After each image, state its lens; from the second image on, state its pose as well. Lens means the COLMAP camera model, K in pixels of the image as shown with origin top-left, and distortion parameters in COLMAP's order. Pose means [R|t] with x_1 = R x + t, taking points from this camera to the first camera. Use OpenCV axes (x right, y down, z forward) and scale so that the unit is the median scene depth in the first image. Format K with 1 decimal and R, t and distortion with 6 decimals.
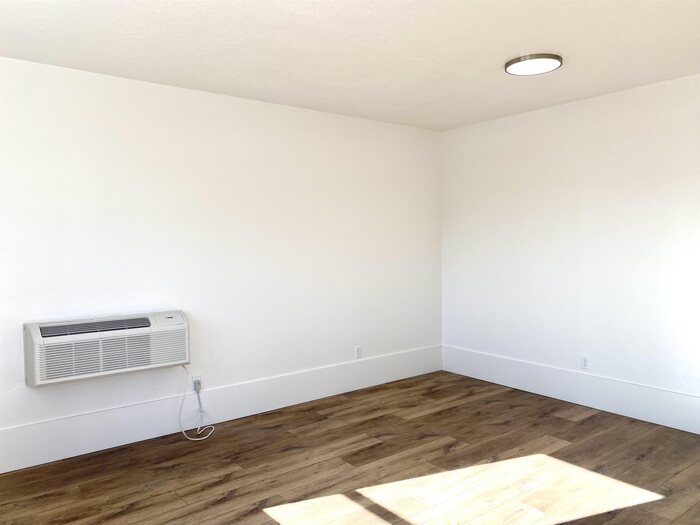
lens RADIAL K [[532.6, 0, 346.9], [0, 532.6, 261.1], [0, 0, 1]] dist [0.046035, -0.044082]
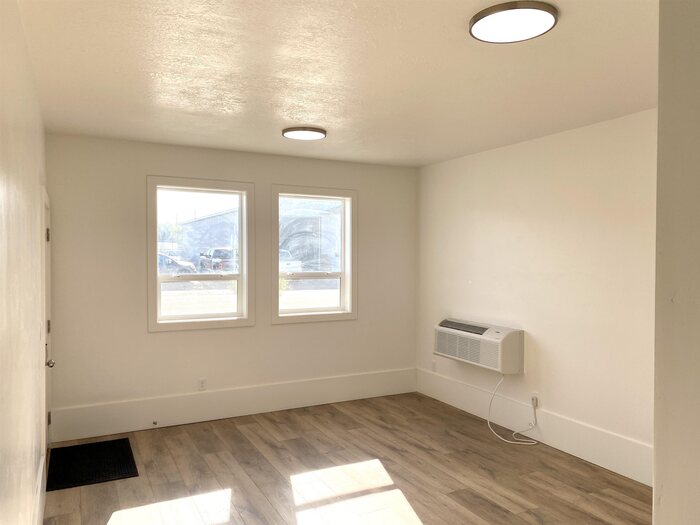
lens RADIAL K [[532.6, 0, 348.3], [0, 532.6, 263.9], [0, 0, 1]] dist [0.046035, -0.044082]
pose [[-0.172357, 0.029778, -0.984584, 0.990222], [-0.041861, 0.998419, 0.037524, -0.089082], [0.984145, 0.047683, -0.170837, 0.898121]]
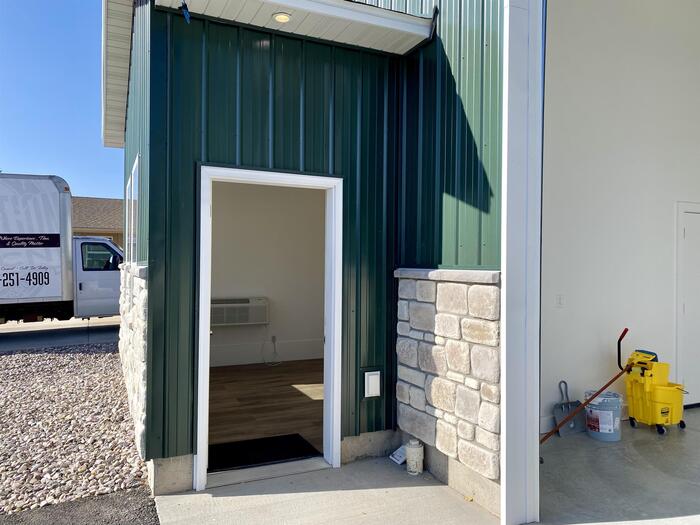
lens RADIAL K [[532.6, 0, 349.0], [0, 532.6, 260.6], [0, 0, 1]] dist [0.046035, -0.044082]
pose [[0.976273, 0.017443, -0.215838, 0.401391], [-0.027785, 0.998602, -0.044976, 0.046965], [0.214752, 0.049906, 0.975393, -0.816762]]
